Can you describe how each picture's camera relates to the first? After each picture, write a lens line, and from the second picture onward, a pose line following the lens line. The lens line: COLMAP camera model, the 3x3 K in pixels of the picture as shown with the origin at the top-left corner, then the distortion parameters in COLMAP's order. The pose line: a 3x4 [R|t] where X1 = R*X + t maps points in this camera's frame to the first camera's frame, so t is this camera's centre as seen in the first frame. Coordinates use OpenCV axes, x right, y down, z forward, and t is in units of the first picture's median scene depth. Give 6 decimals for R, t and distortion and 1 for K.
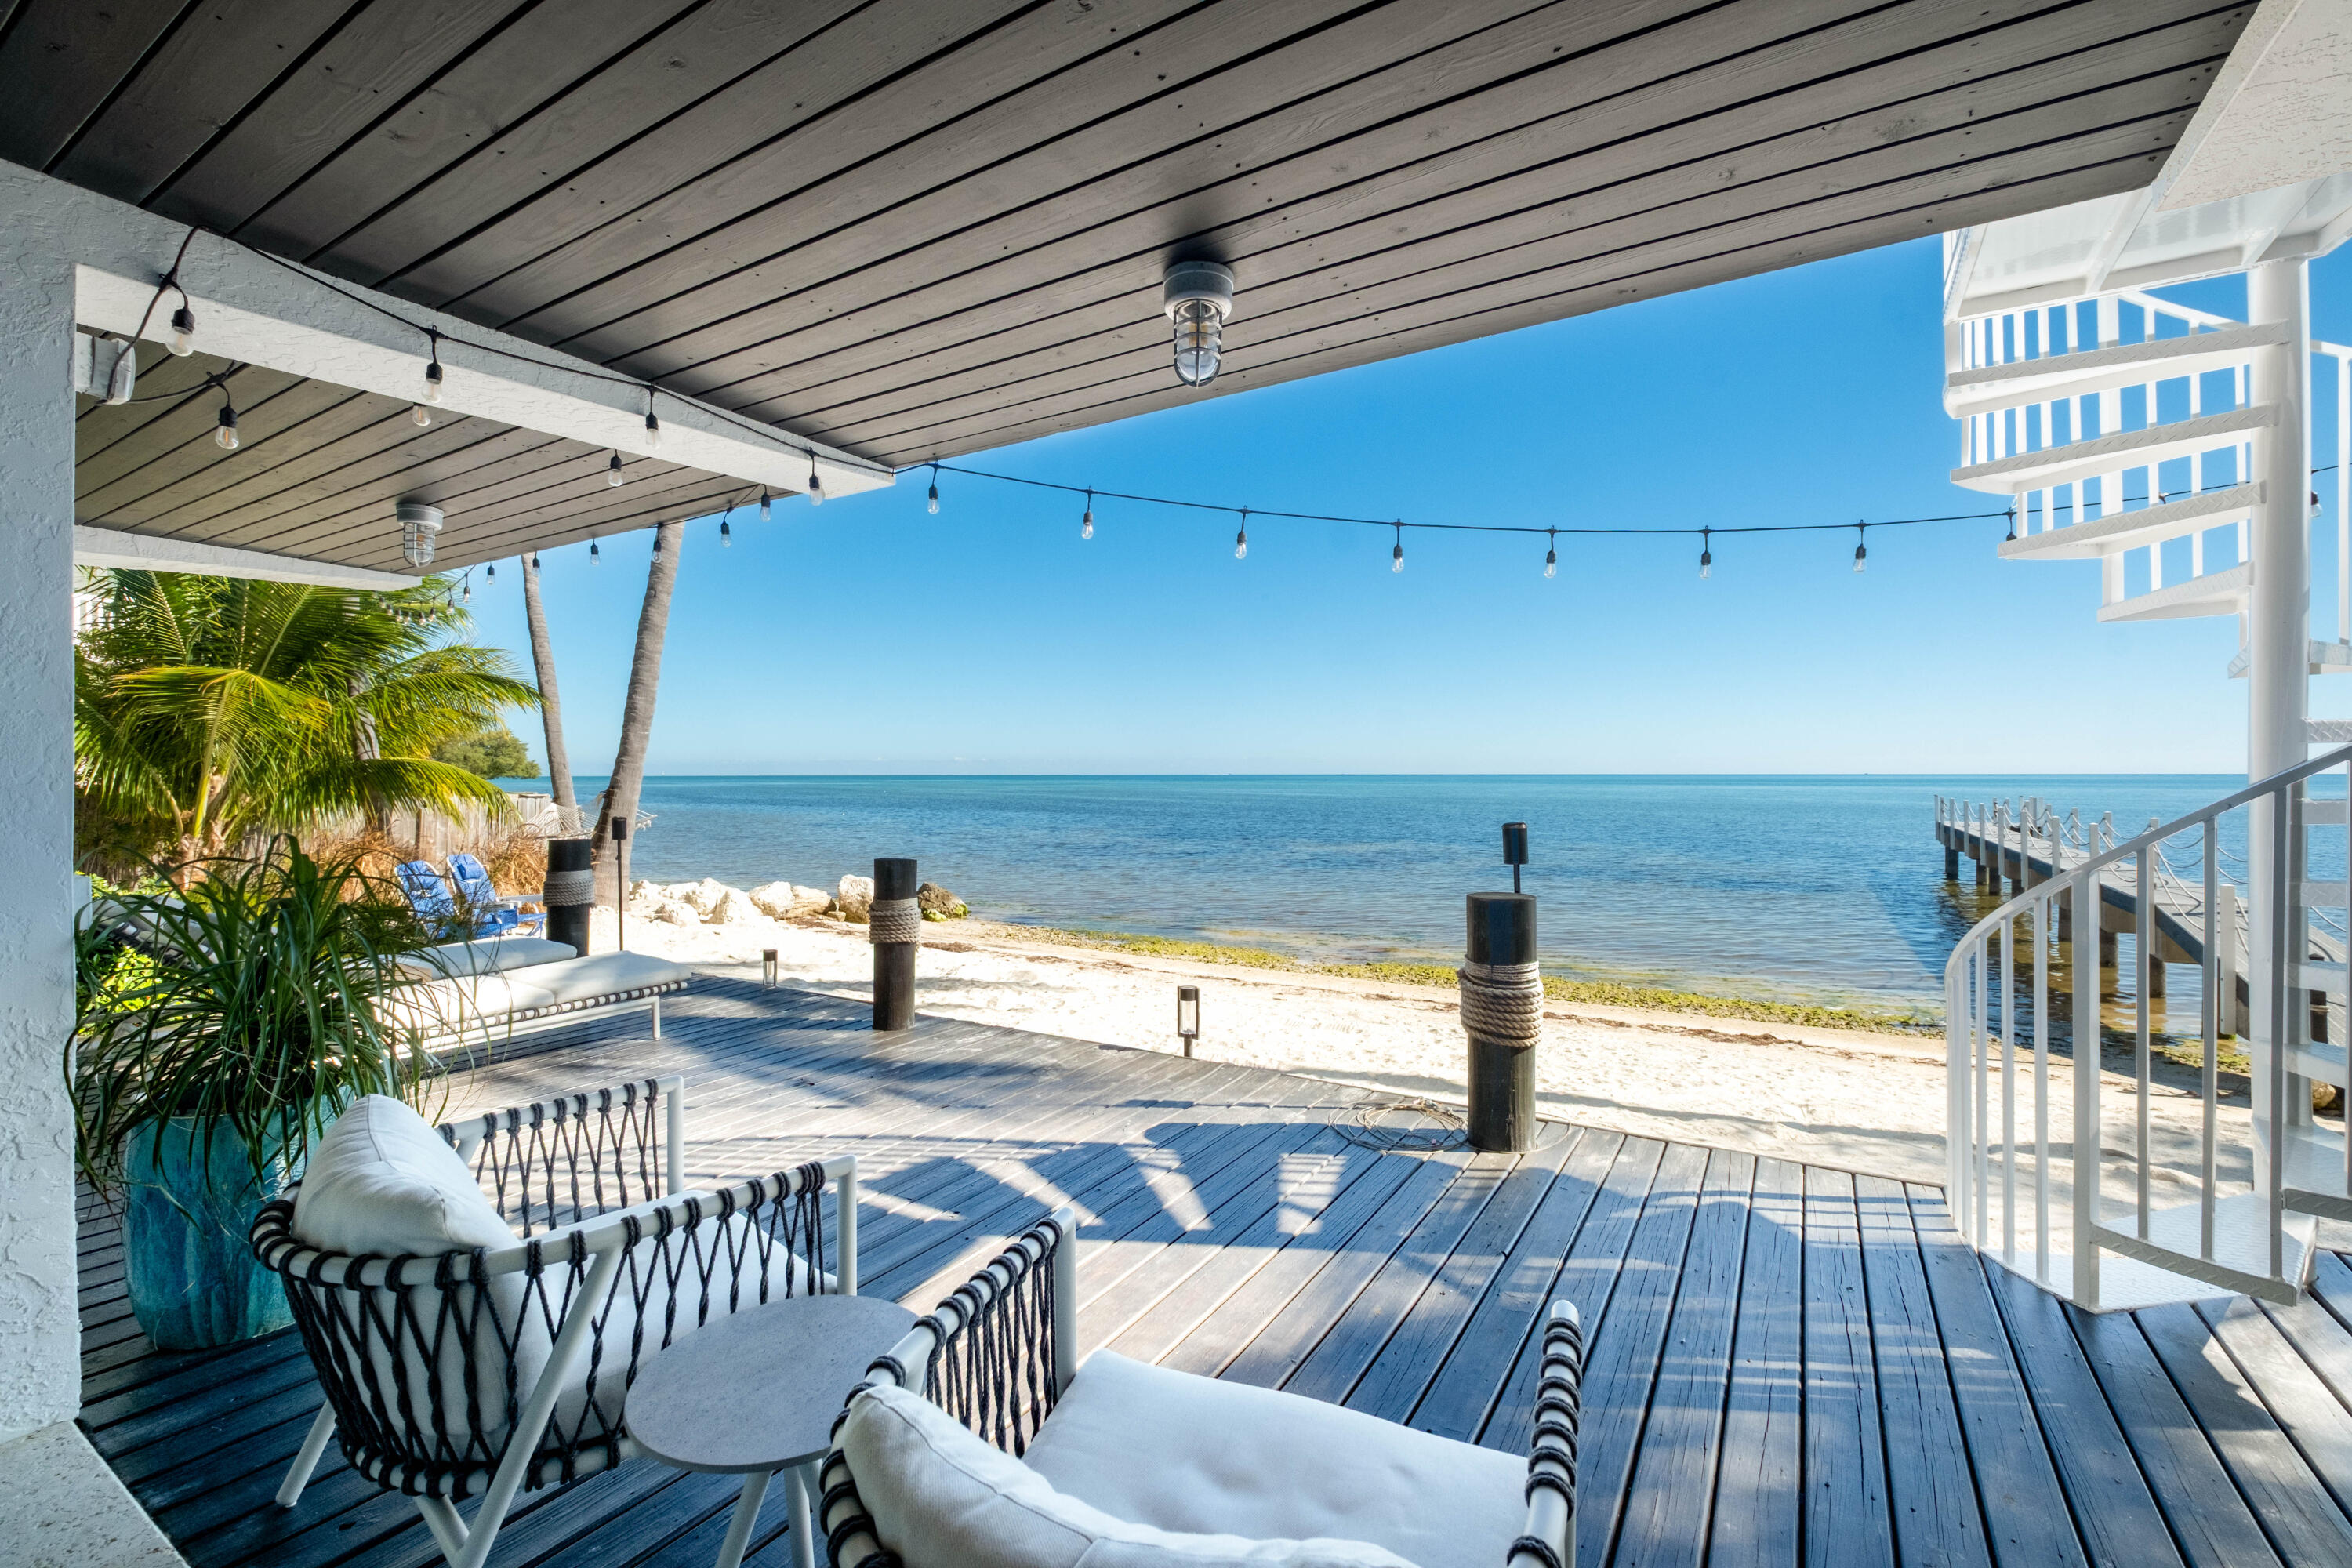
lens RADIAL K [[1018.5, 0, 1158.6], [0, 1018.5, 780.3], [0, 0, 1]] dist [-0.000290, -0.003819]
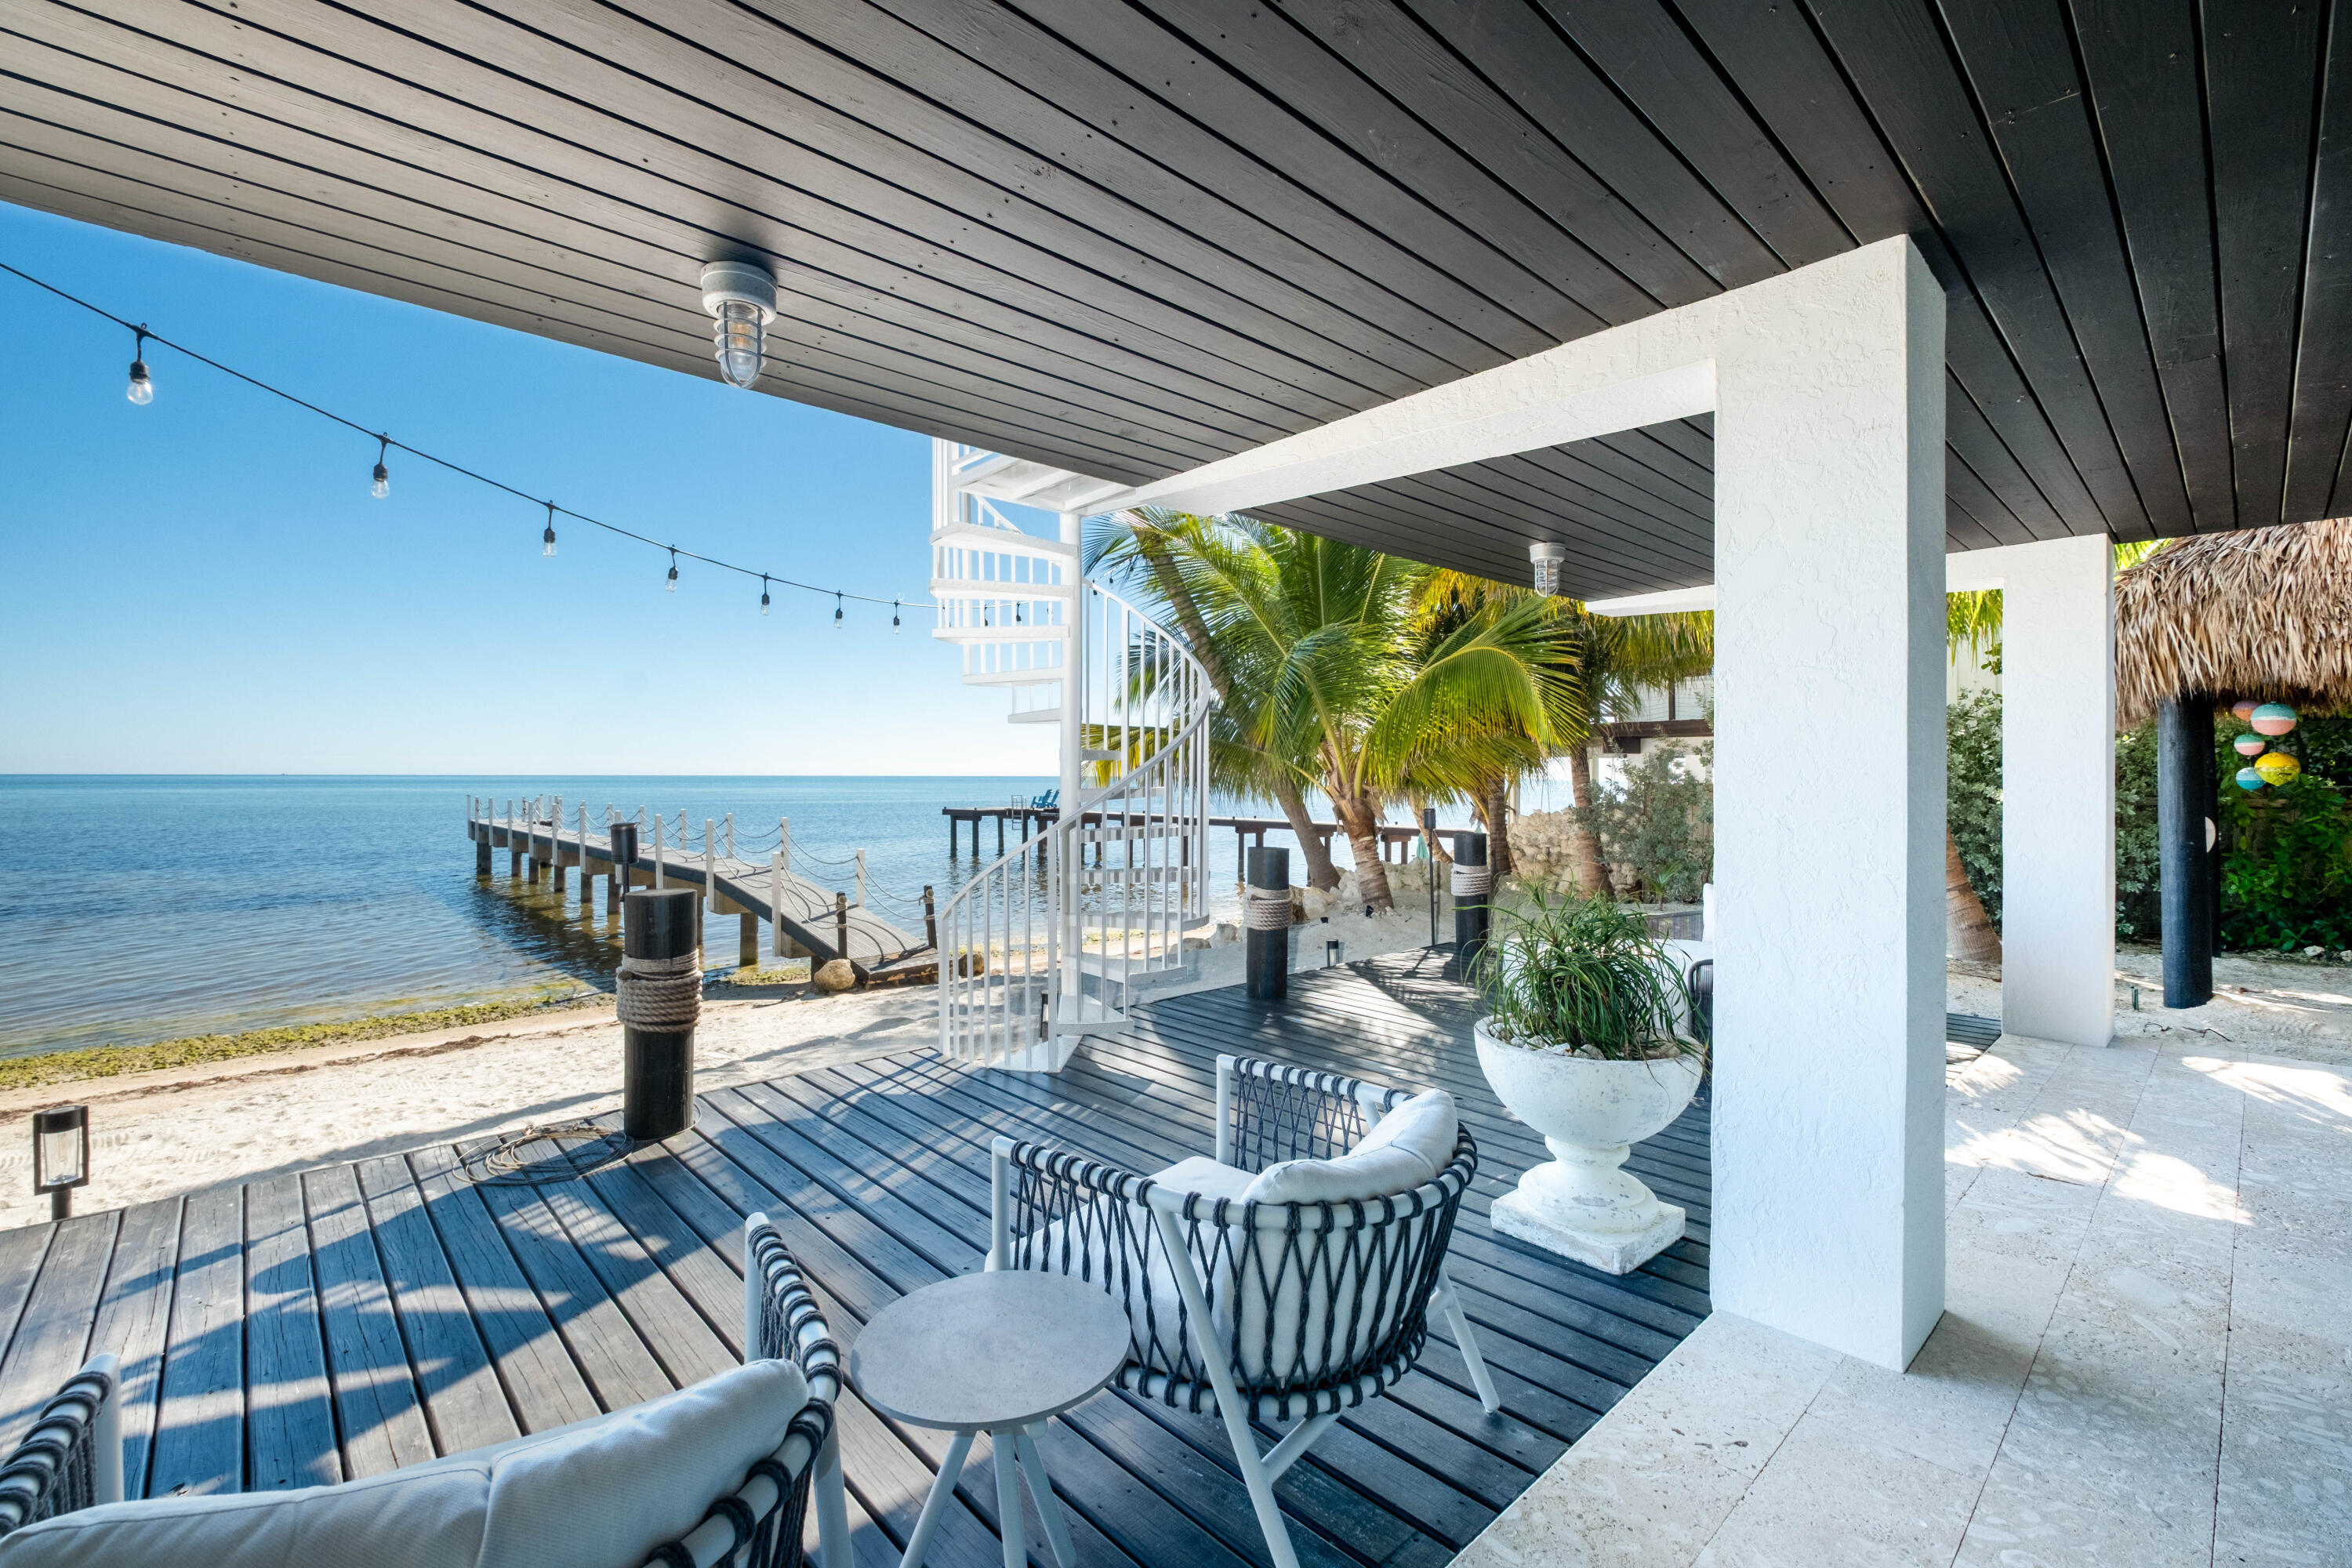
lens RADIAL K [[1018.5, 0, 1182.1], [0, 1018.5, 769.7], [0, 0, 1]] dist [-0.000290, -0.003819]
pose [[0.251548, 0.006152, 0.967825, -0.405185], [0.004132, 0.999964, -0.007430, -0.001511], [-0.967836, 0.005868, 0.251513, 0.163889]]
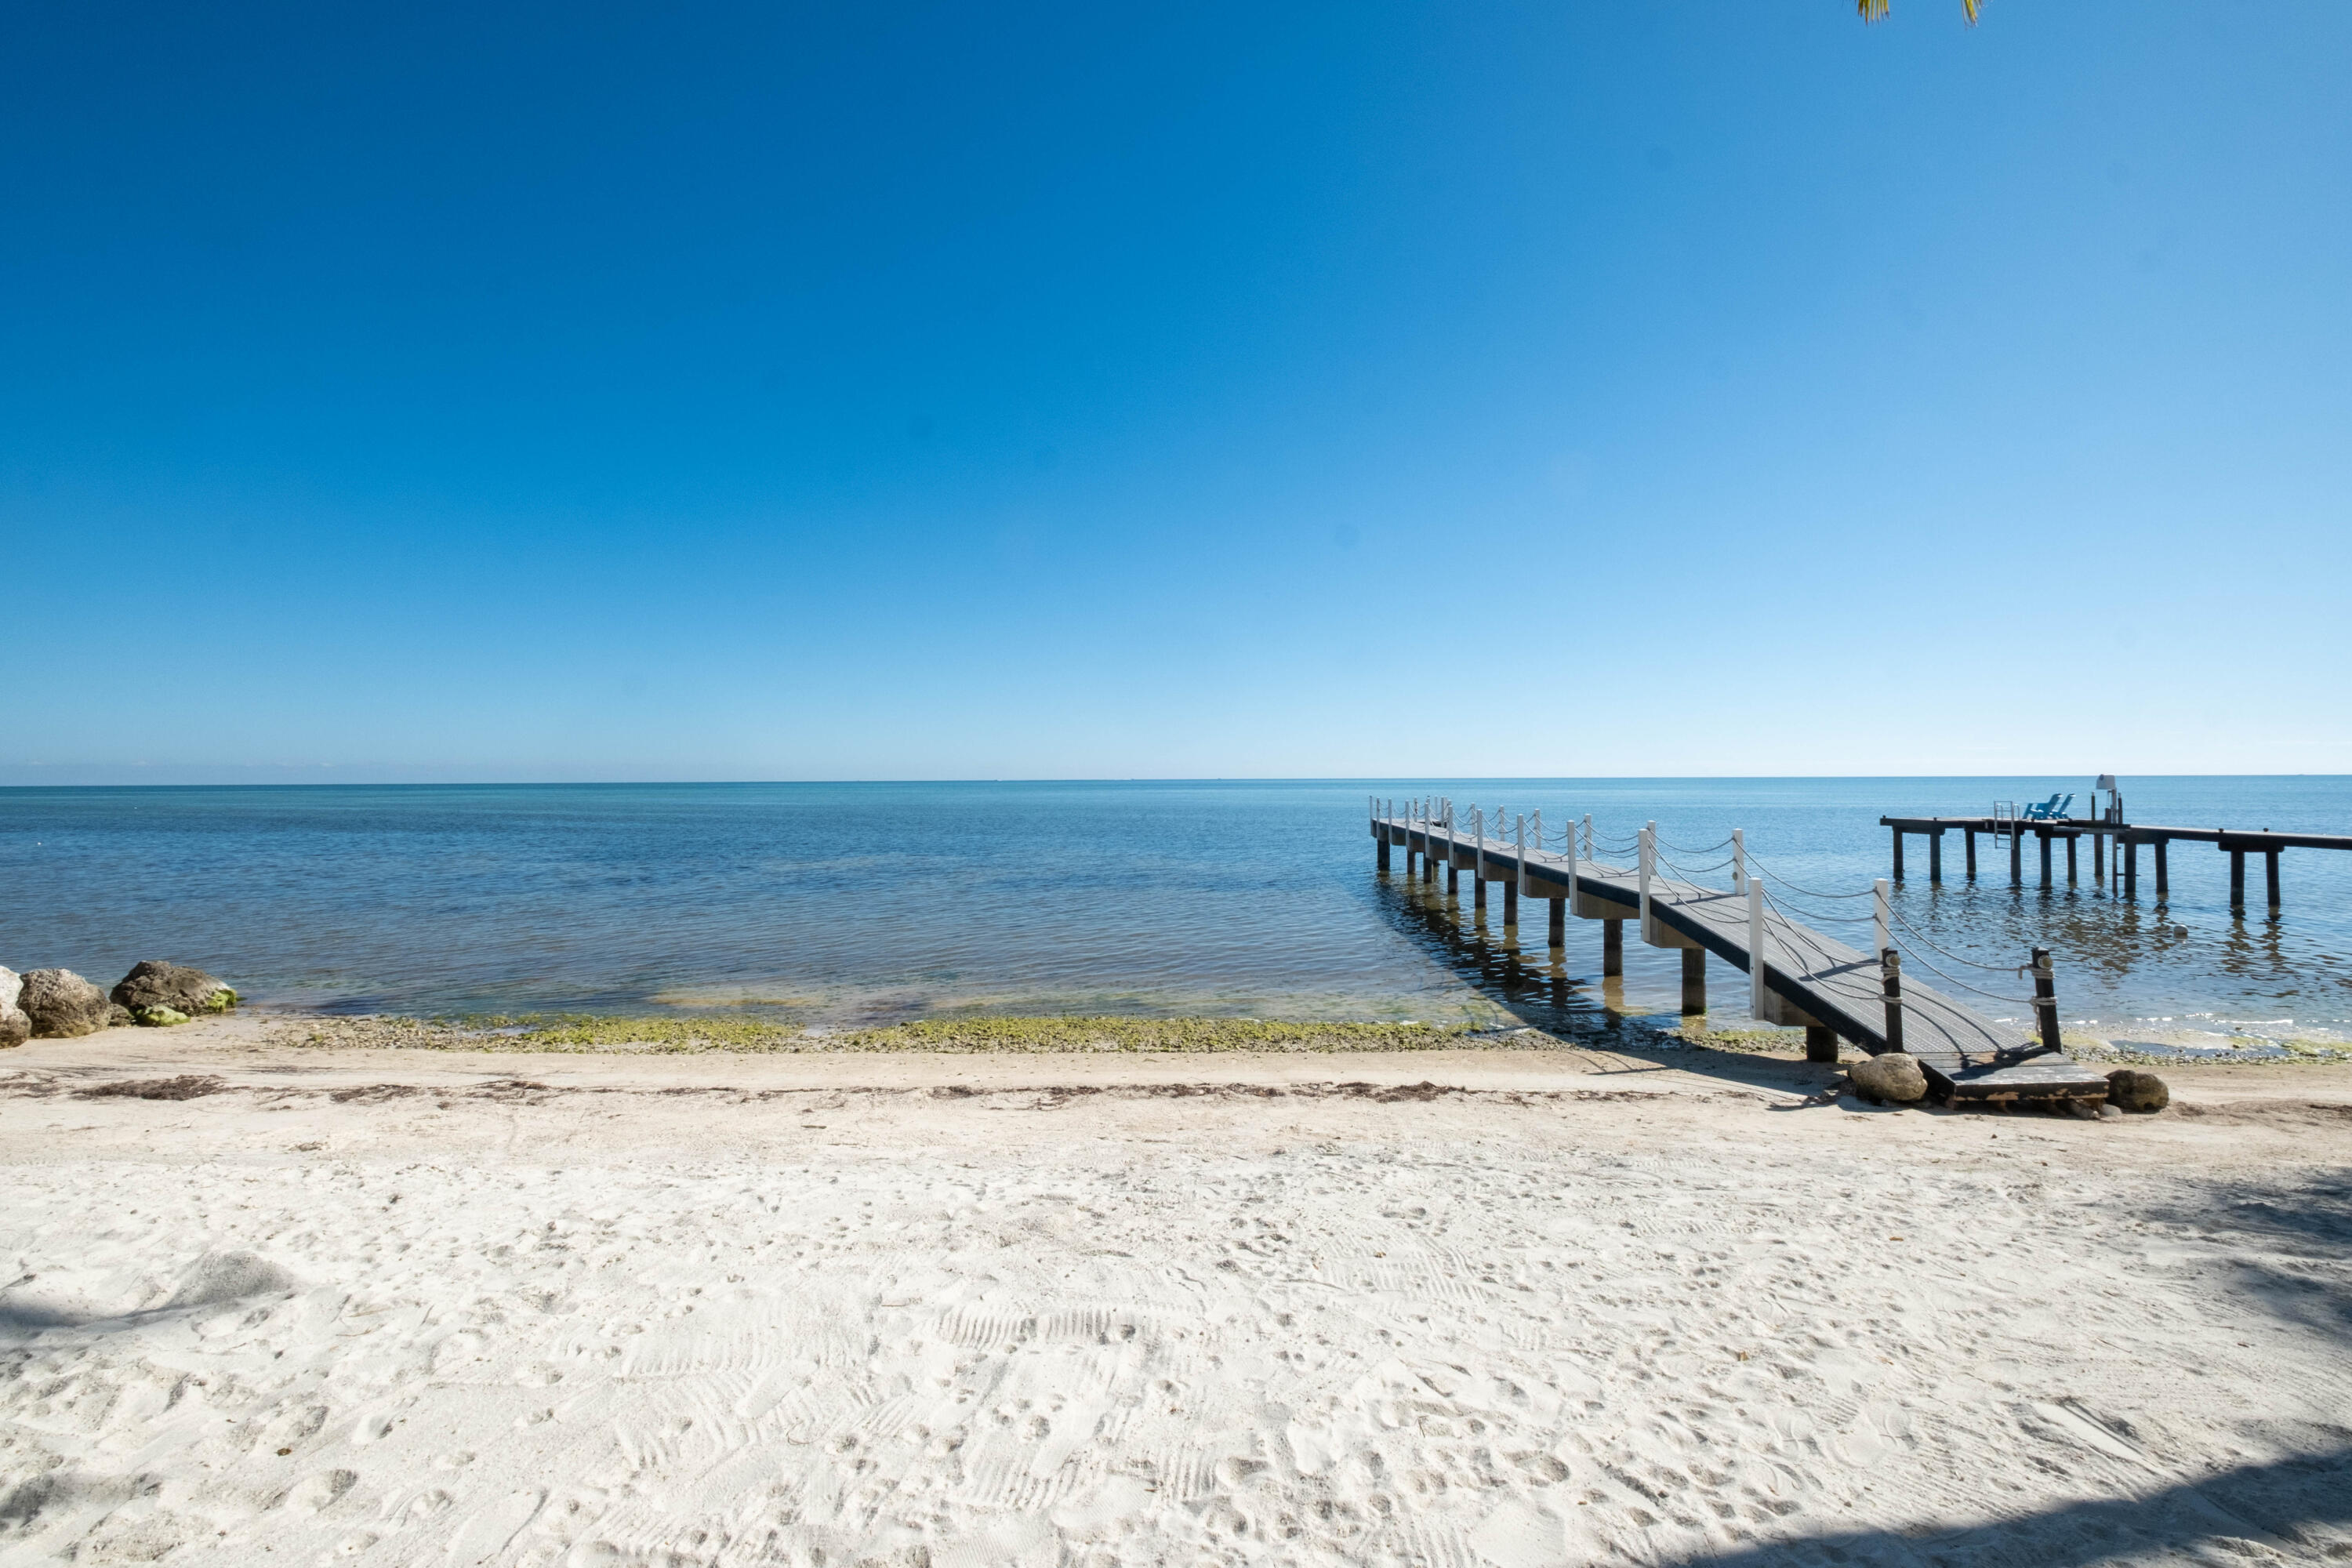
lens RADIAL K [[1018.5, 0, 1170.0], [0, 1018.5, 775.7], [0, 0, 1]] dist [-0.000290, -0.003819]
pose [[0.864788, -0.002281, 0.502132, -0.020399], [0.007512, 0.999937, -0.008396, 0.001021], [-0.502081, 0.011032, 0.864750, 0.787874]]
